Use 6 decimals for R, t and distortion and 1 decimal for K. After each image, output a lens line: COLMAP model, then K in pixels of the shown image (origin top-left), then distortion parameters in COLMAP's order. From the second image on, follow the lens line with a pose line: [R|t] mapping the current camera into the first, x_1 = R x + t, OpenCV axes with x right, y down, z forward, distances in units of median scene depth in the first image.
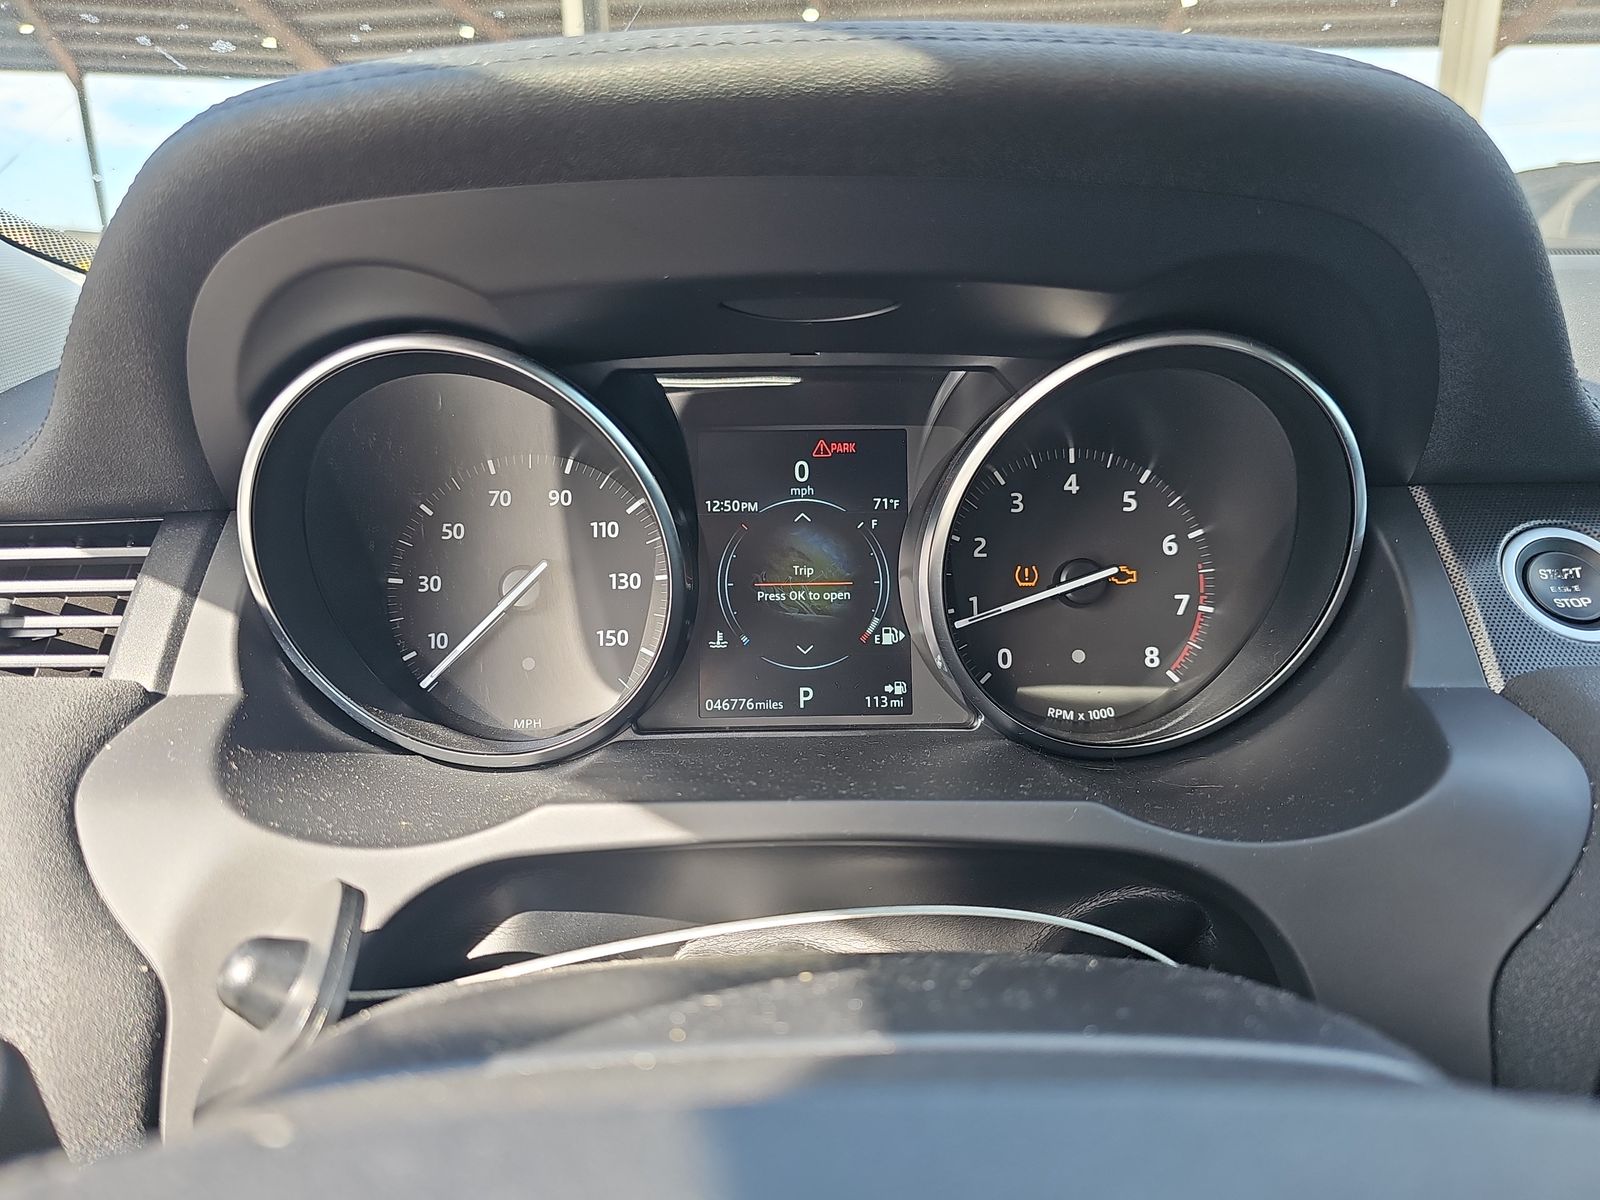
lens RADIAL K [[1053.9, 0, 804.9], [0, 1053.9, 602.5], [0, 0, 1]] dist [0.025956, -0.026729]
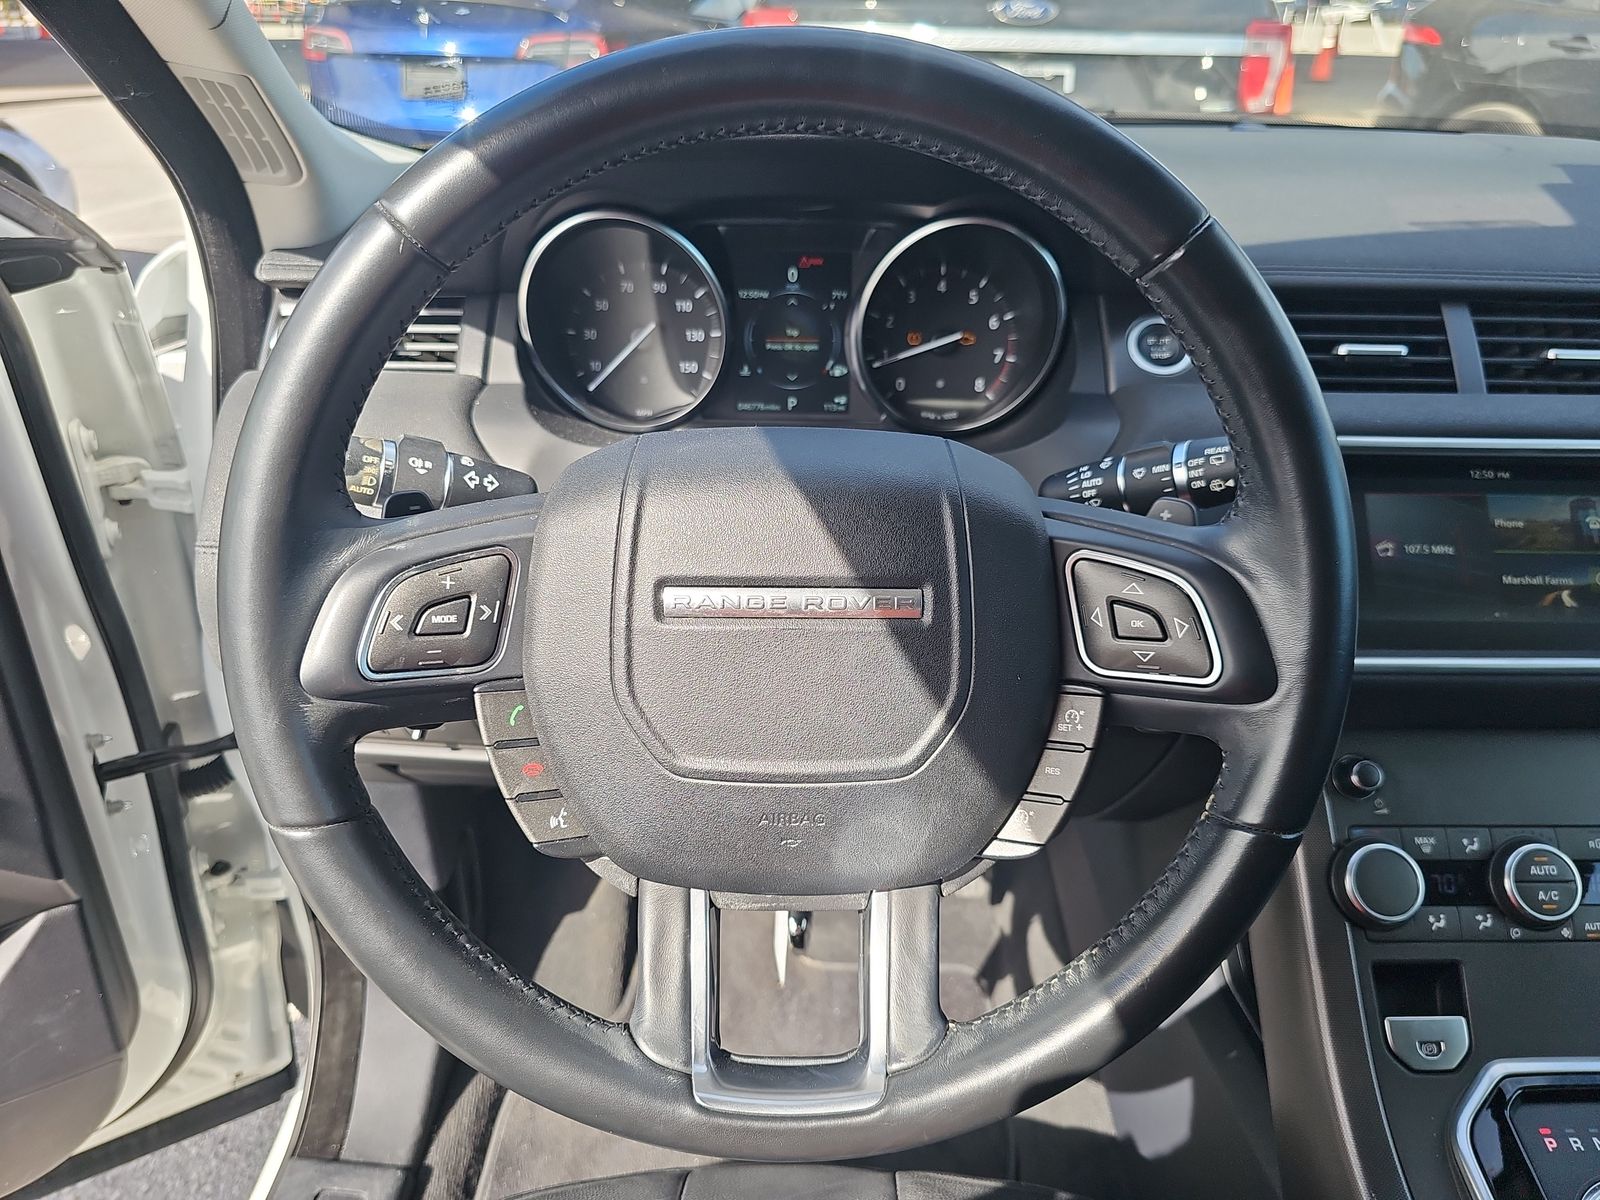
lens RADIAL K [[1053.9, 0, 786.6], [0, 1053.9, 603.5], [0, 0, 1]] dist [0.025956, -0.026729]
pose [[0.999664, 0.025625, -0.003975, 0.007951], [-0.024274, 0.978619, 0.204243, 0.056727], [0.009124, -0.204078, 0.978912, -0.892996]]
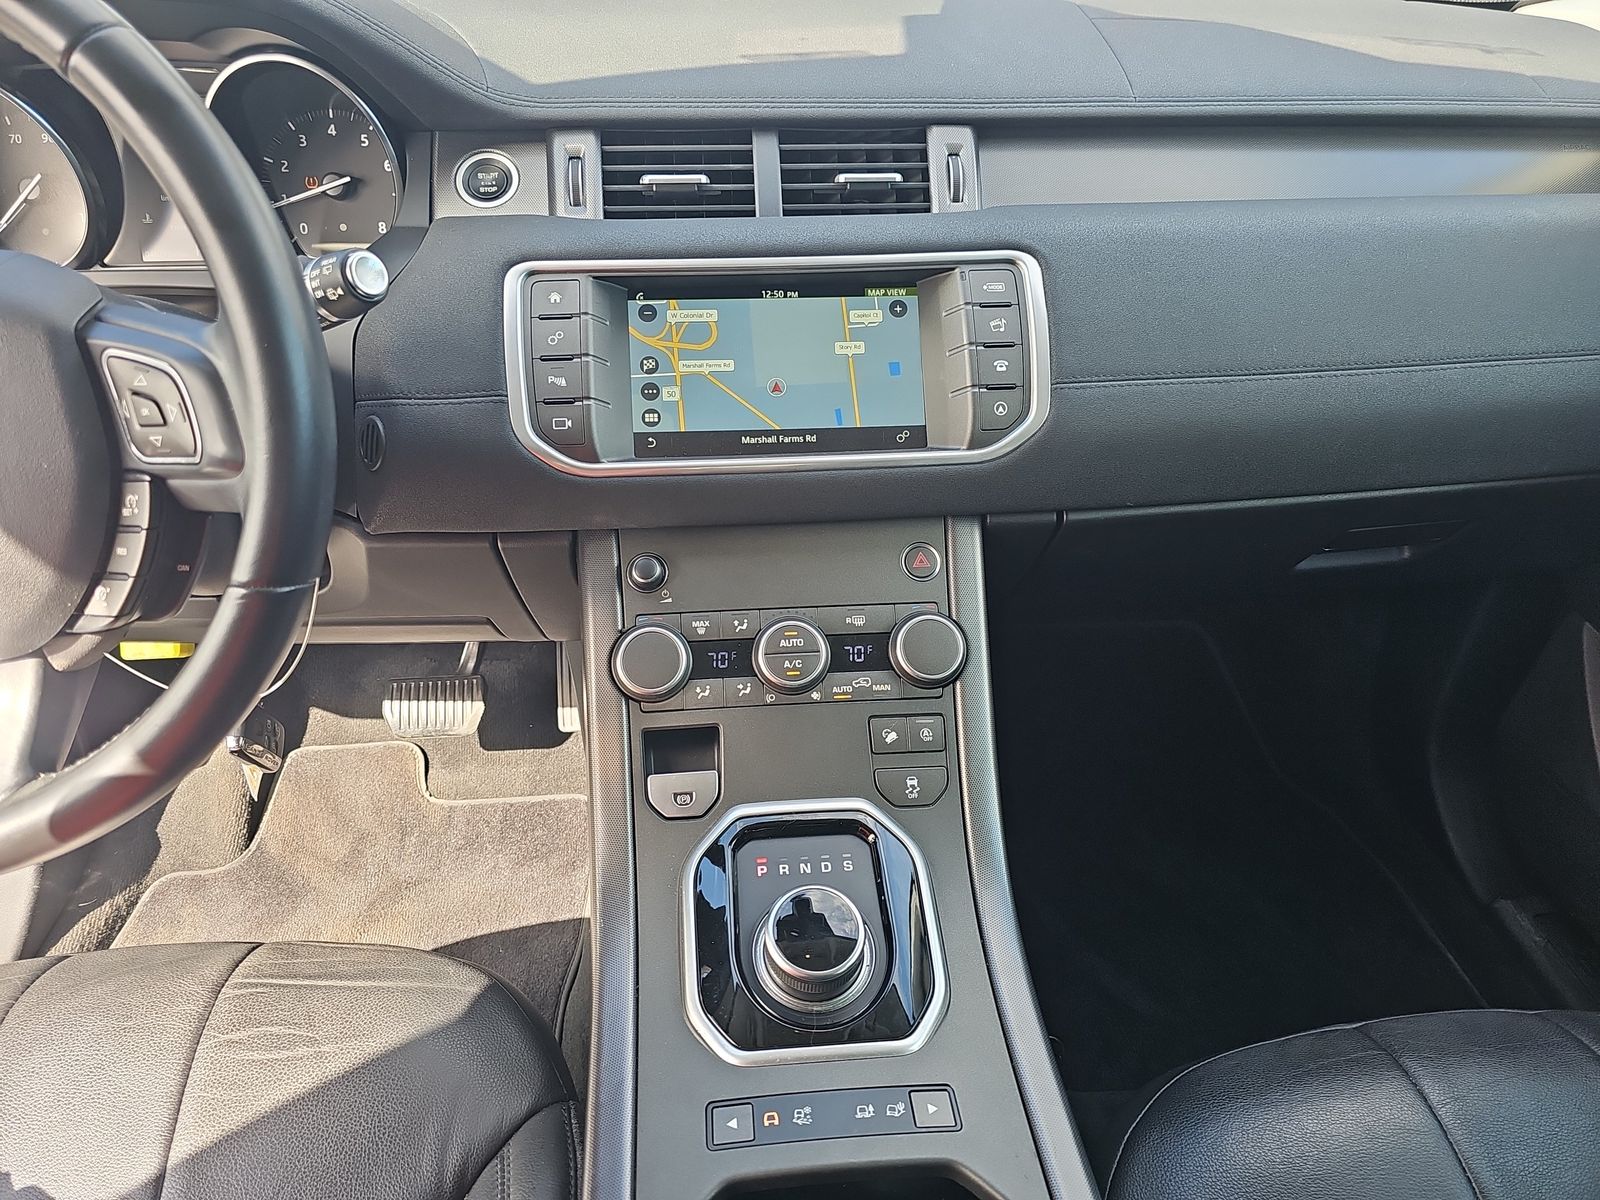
lens RADIAL K [[1053.9, 0, 804.1], [0, 1053.9, 592.5], [0, 0, 1]] dist [0.025956, -0.026729]
pose [[0.998470, -0.021786, 0.050816, 0.986672], [0.006137, 0.957084, 0.289746, 0.134318], [-0.054948, -0.288991, 0.955754, -1.087717]]
